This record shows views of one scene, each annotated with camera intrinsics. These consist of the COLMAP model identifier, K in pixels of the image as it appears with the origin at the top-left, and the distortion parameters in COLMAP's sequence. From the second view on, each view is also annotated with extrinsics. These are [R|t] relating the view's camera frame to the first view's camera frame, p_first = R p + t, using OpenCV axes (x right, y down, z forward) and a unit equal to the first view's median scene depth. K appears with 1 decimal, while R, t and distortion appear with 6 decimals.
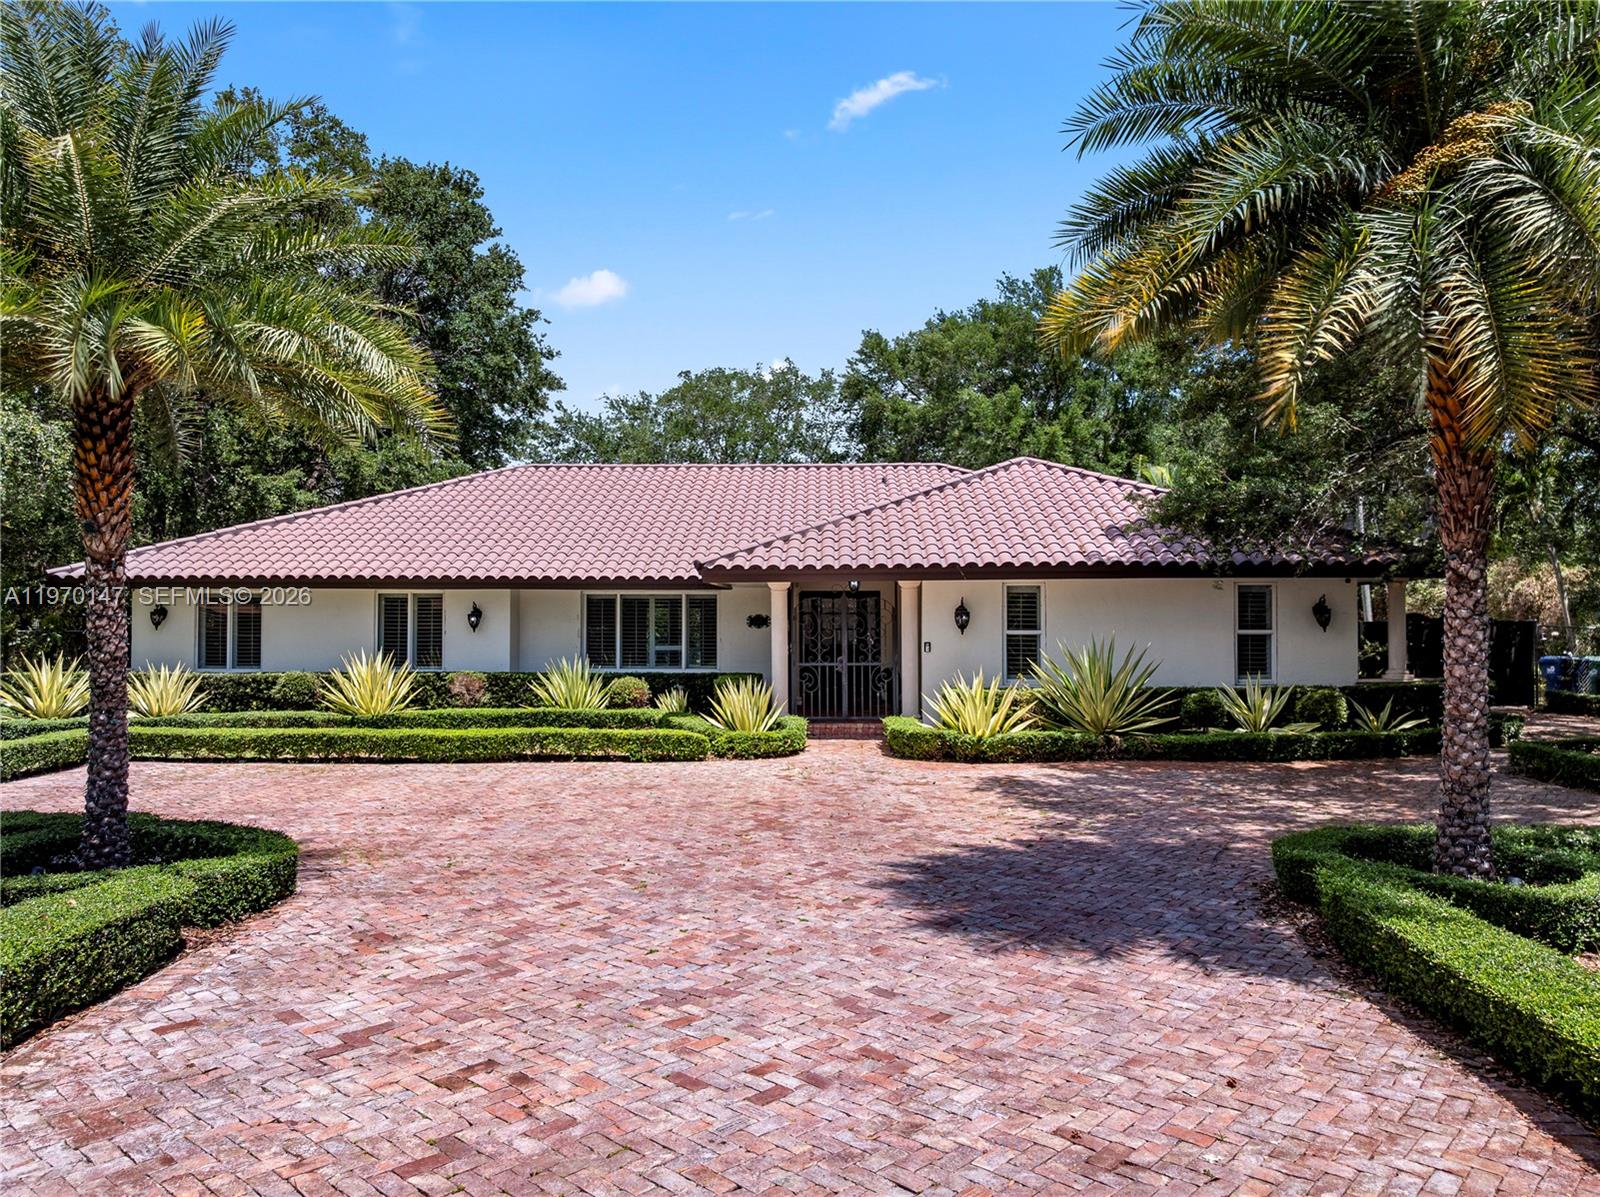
lens RADIAL K [[1156.9, 0, 797.3], [0, 1156.9, 557.4], [0, 0, 1]] dist [-0.050363, 0.003650]
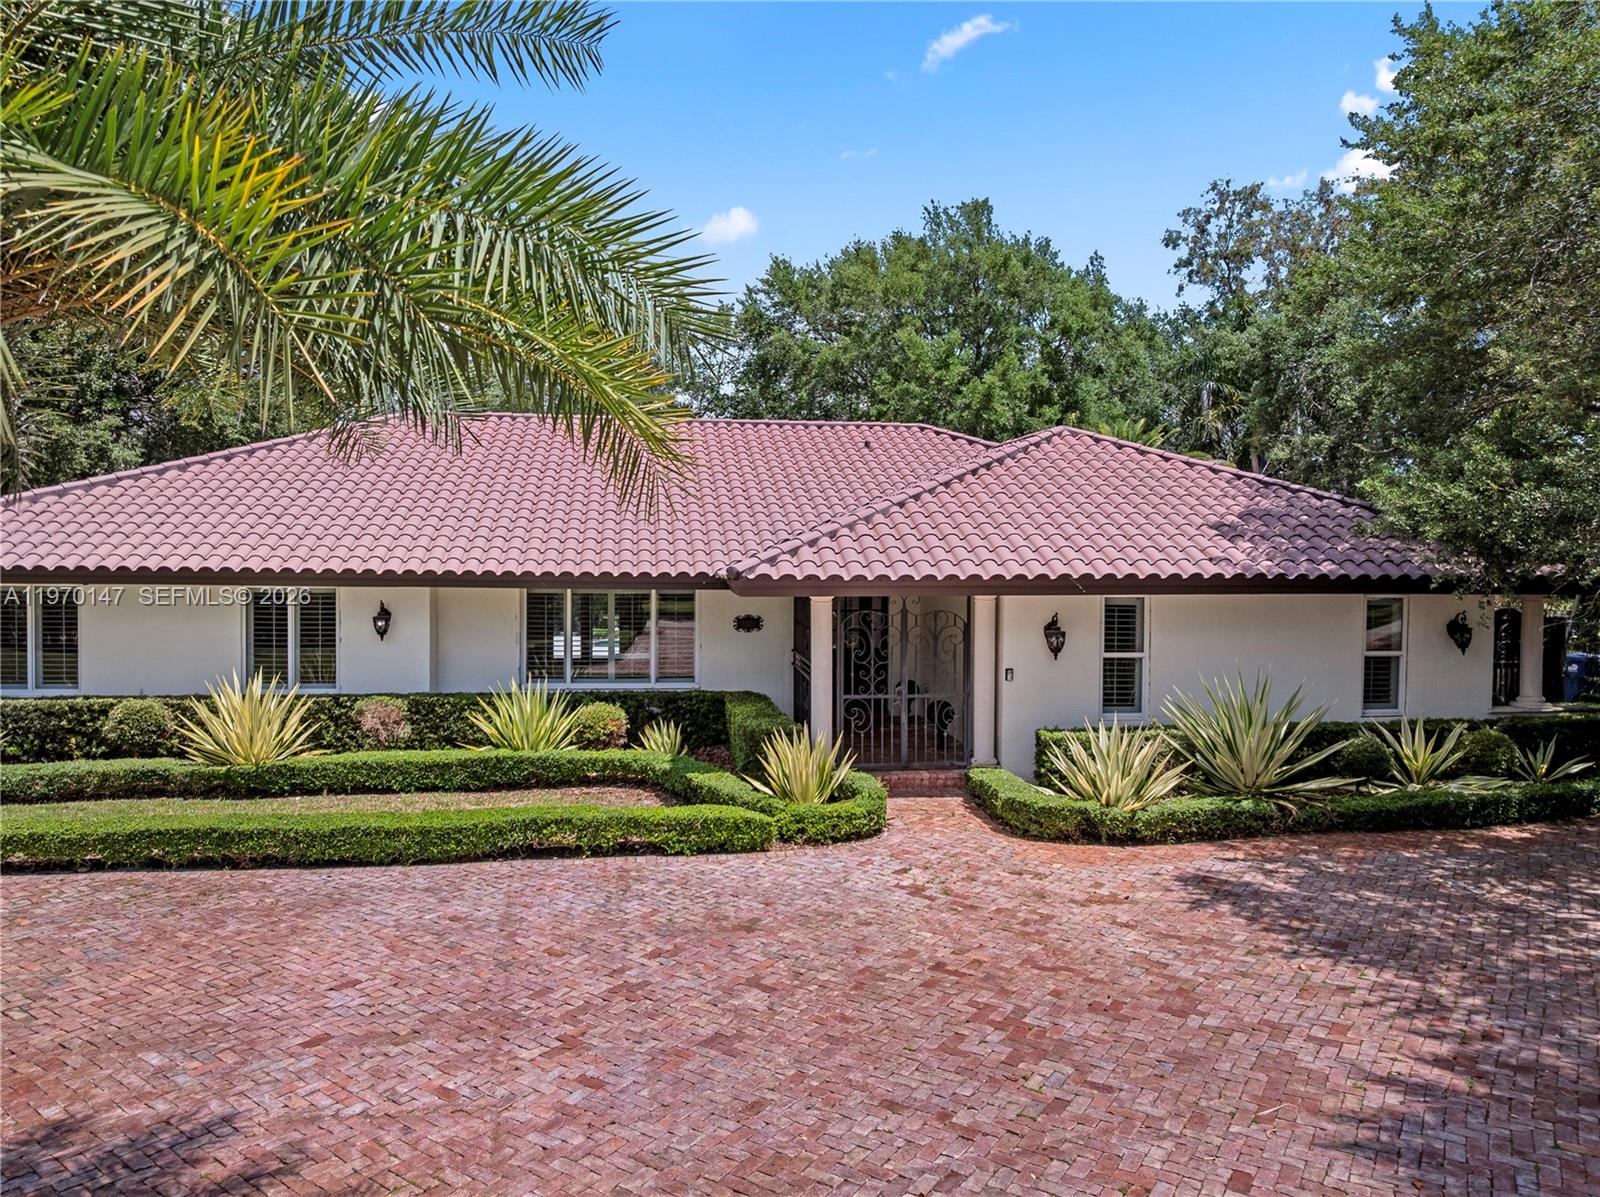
lens RADIAL K [[1156.9, 0, 797.3], [0, 1156.9, 557.4], [0, 0, 1]] dist [-0.050363, 0.003650]
pose [[0.985552, 0.008058, 0.169180, -0.145858], [-0.018485, 0.998018, 0.060148, -0.042082], [-0.168360, -0.062406, 0.983748, 0.222892]]
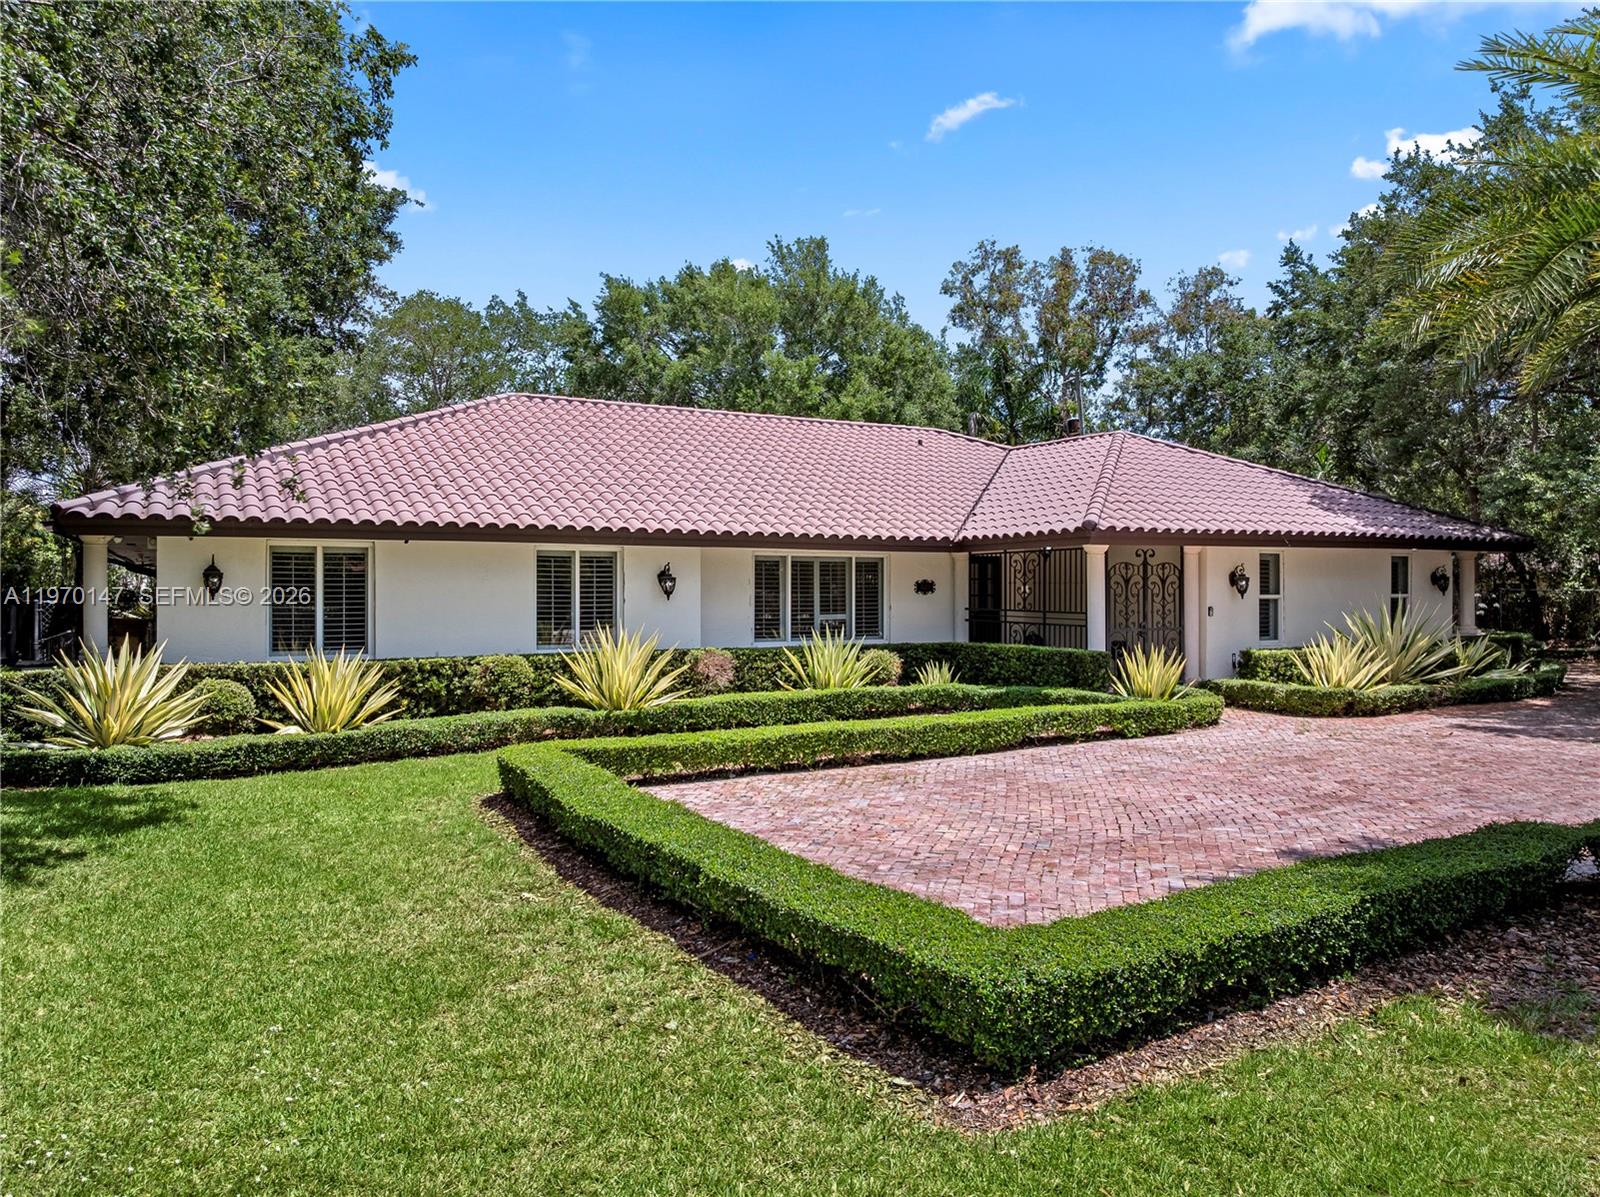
lens RADIAL K [[1156.9, 0, 797.3], [0, 1156.9, 557.4], [0, 0, 1]] dist [-0.050363, 0.003650]
pose [[0.852877, 0.015050, 0.521895, -0.615461], [-0.028175, 0.999455, 0.017221, 0.019619], [-0.521351, -0.029392, 0.852836, 0.290433]]
